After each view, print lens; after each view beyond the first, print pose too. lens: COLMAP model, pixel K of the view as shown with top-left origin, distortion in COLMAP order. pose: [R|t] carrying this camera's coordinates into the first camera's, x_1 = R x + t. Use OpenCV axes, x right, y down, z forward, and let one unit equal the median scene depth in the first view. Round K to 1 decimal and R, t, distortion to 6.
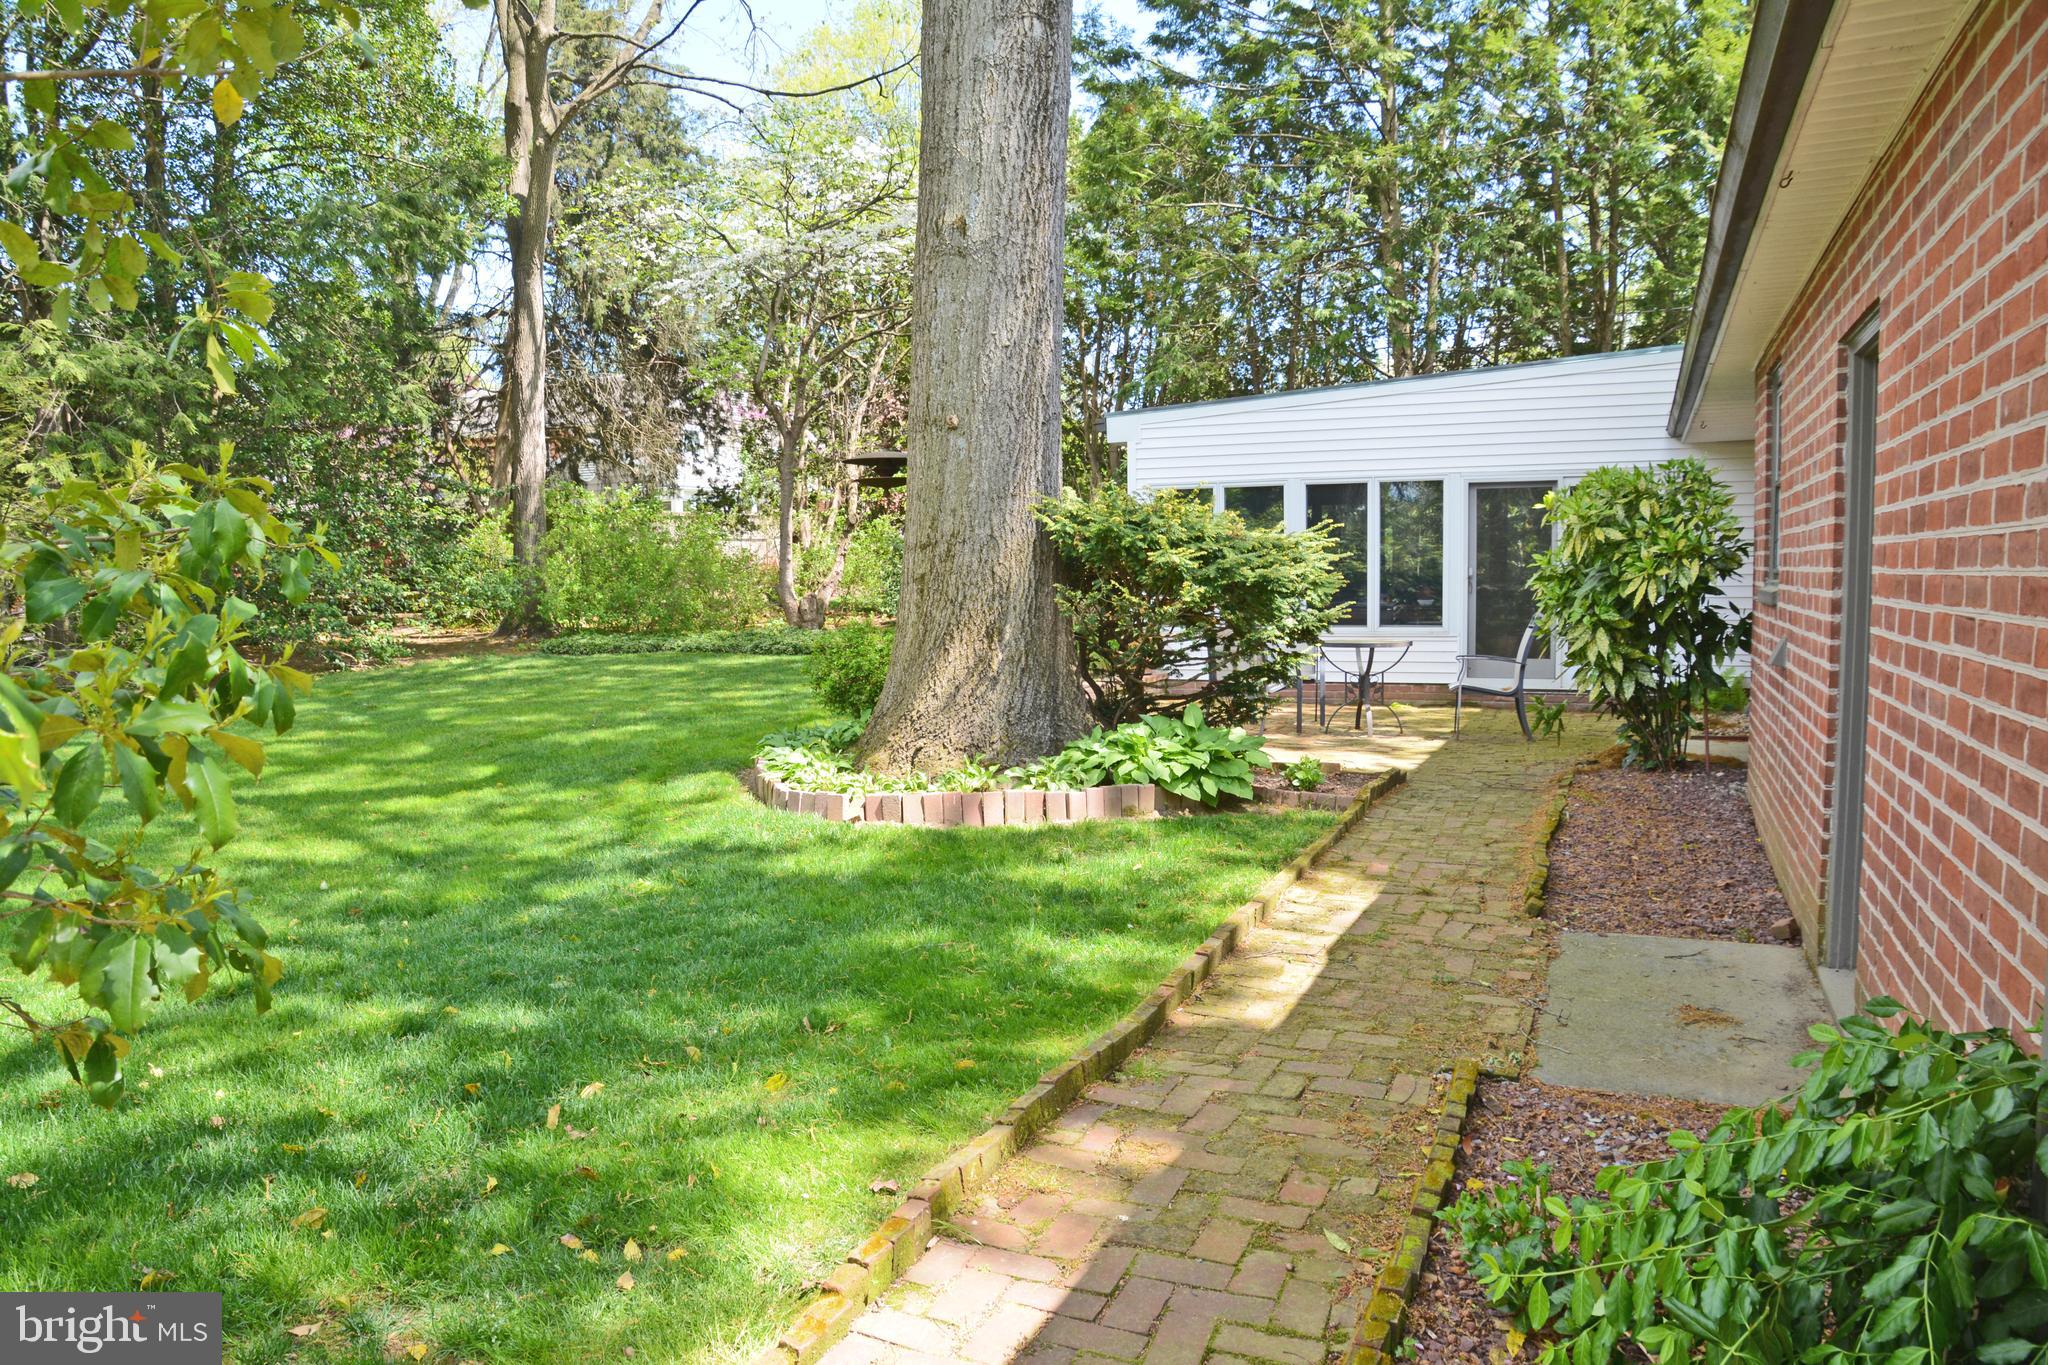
lens RADIAL K [[1495.5, 0, 990.0], [0, 1495.5, 703.8], [0, 0, 1]] dist [-0.129593, 0.086939]
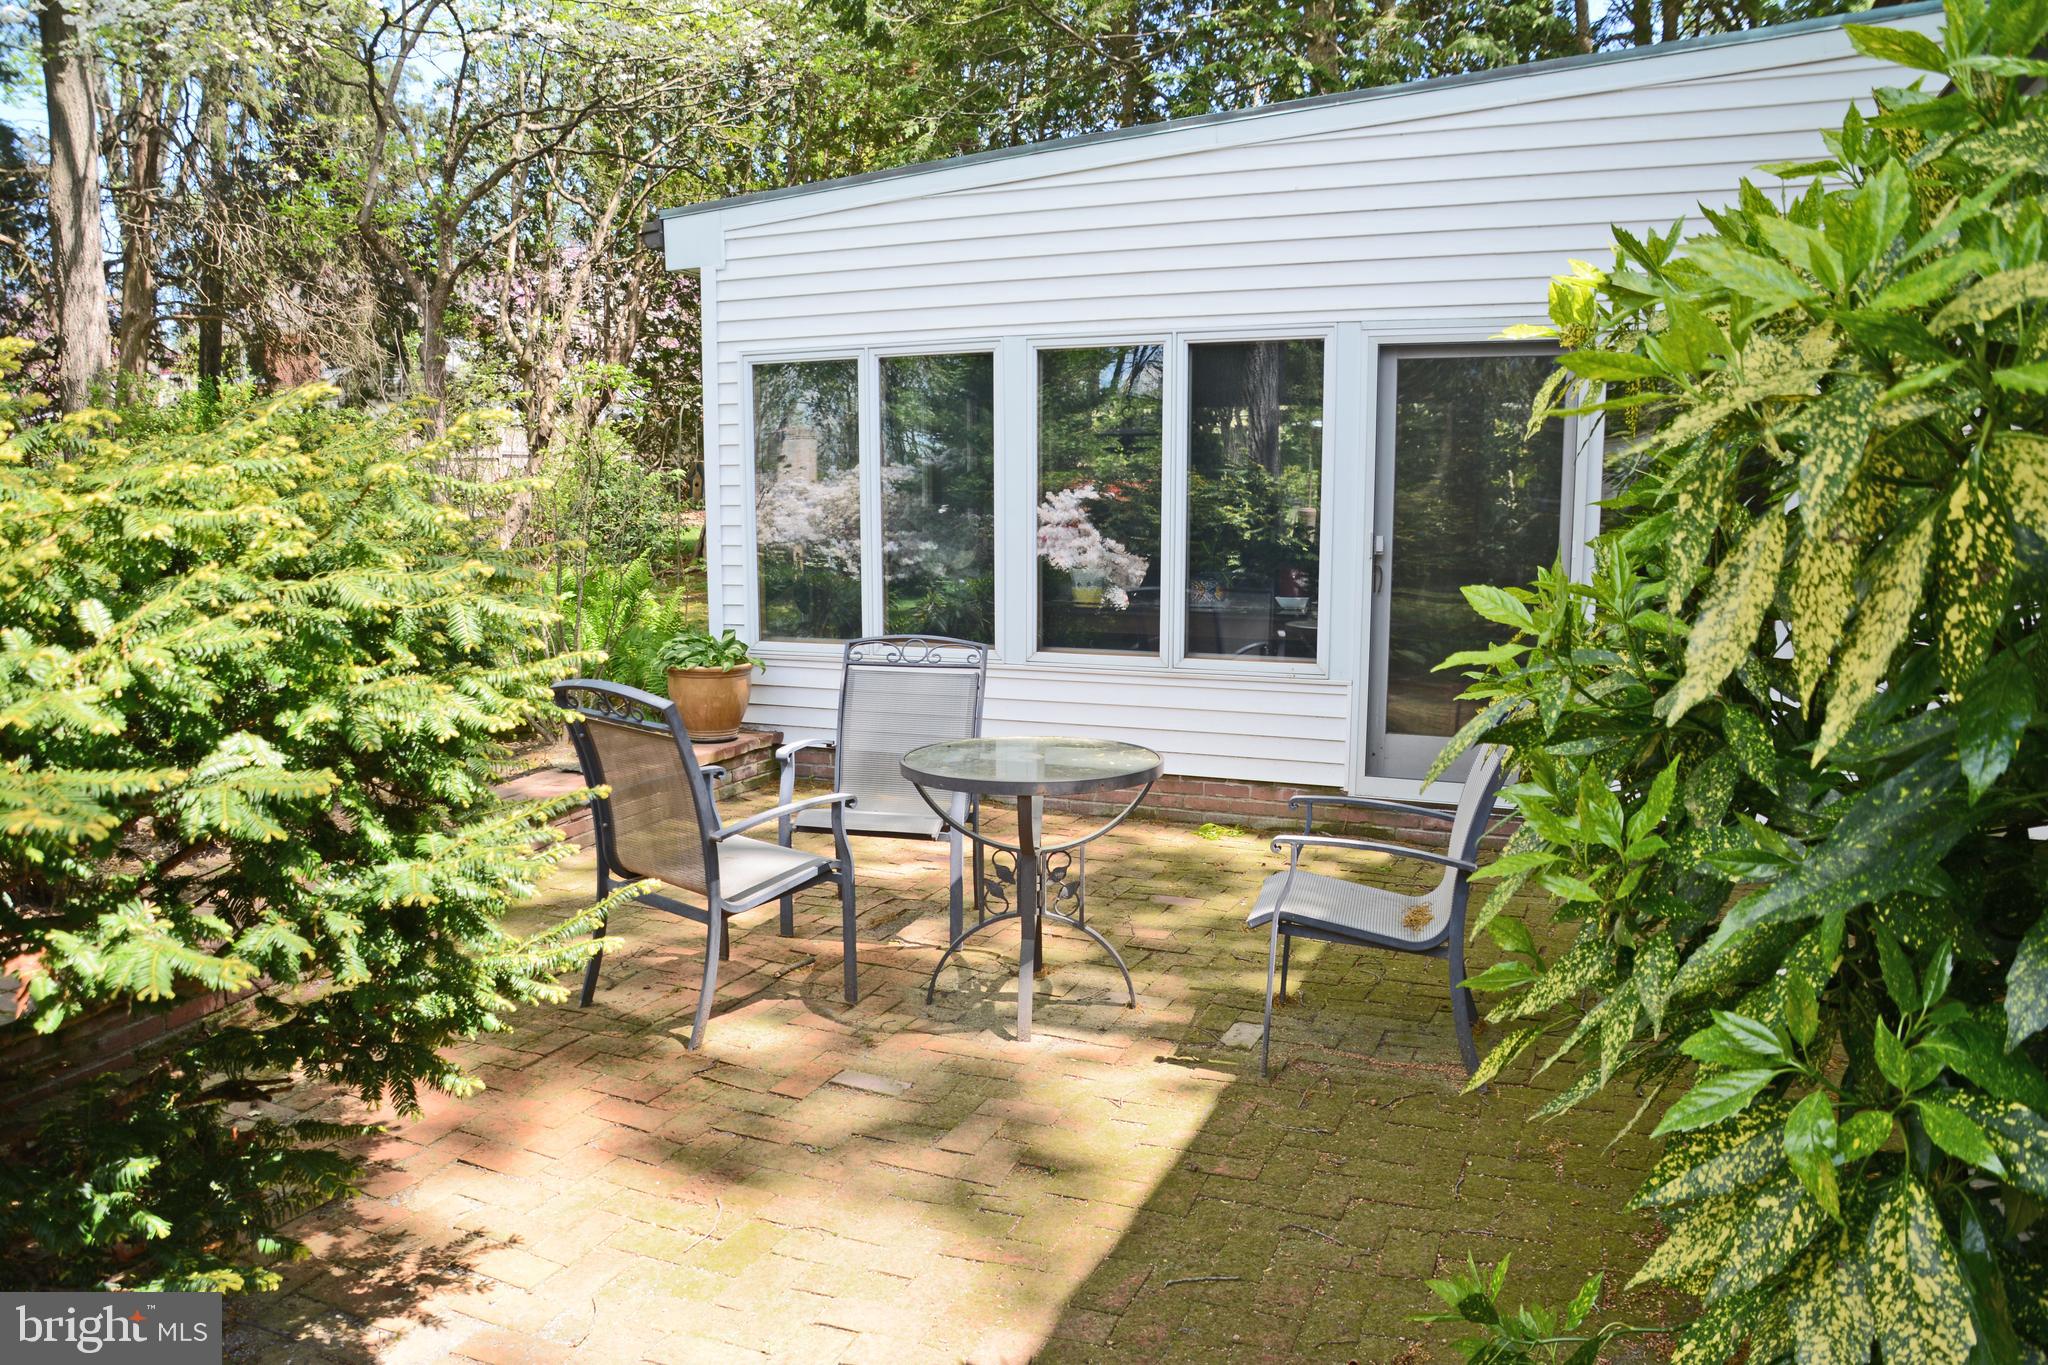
lens RADIAL K [[1495.5, 0, 990.0], [0, 1495.5, 703.8], [0, 0, 1]] dist [-0.129593, 0.086939]
pose [[0.999814, 0.017607, 0.007914, 0.065283], [-0.017901, 0.999088, 0.038757, -0.017721], [-0.007225, -0.038892, 0.999217, 0.174594]]
